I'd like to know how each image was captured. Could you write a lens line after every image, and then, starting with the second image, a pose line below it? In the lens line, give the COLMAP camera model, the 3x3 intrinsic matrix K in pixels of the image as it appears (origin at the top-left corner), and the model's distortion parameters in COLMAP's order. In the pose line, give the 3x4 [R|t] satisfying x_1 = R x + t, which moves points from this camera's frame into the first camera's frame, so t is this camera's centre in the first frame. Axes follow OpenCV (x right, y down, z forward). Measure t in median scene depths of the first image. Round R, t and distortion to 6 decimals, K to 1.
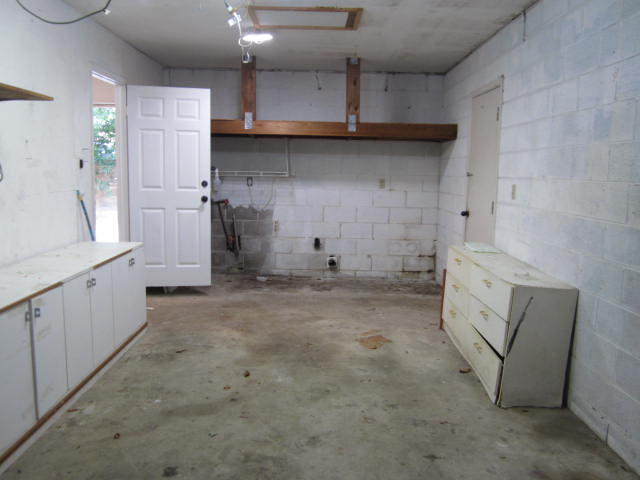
lens RADIAL K [[523.2, 0, 320.3], [0, 523.2, 241.2], [0, 0, 1]] dist [-0.037276, 0.011334]
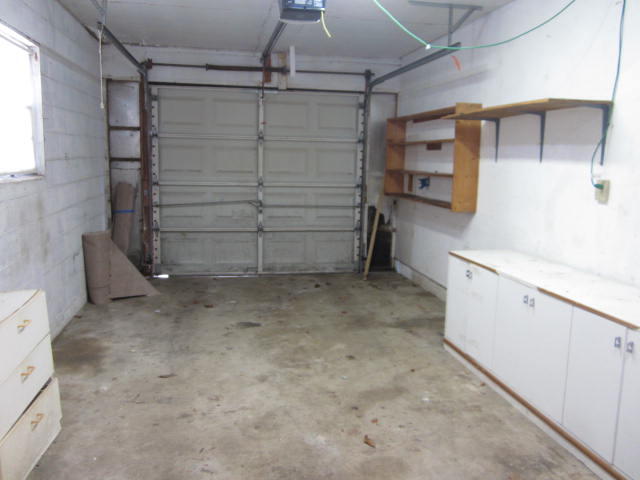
lens RADIAL K [[523.2, 0, 320.5], [0, 523.2, 239.3], [0, 0, 1]] dist [-0.037276, 0.011334]
pose [[-0.981276, -0.007509, -0.192462, 0.082433], [-0.063011, 0.956771, 0.283936, -0.261156], [0.182010, 0.290747, -0.939329, 1.823489]]
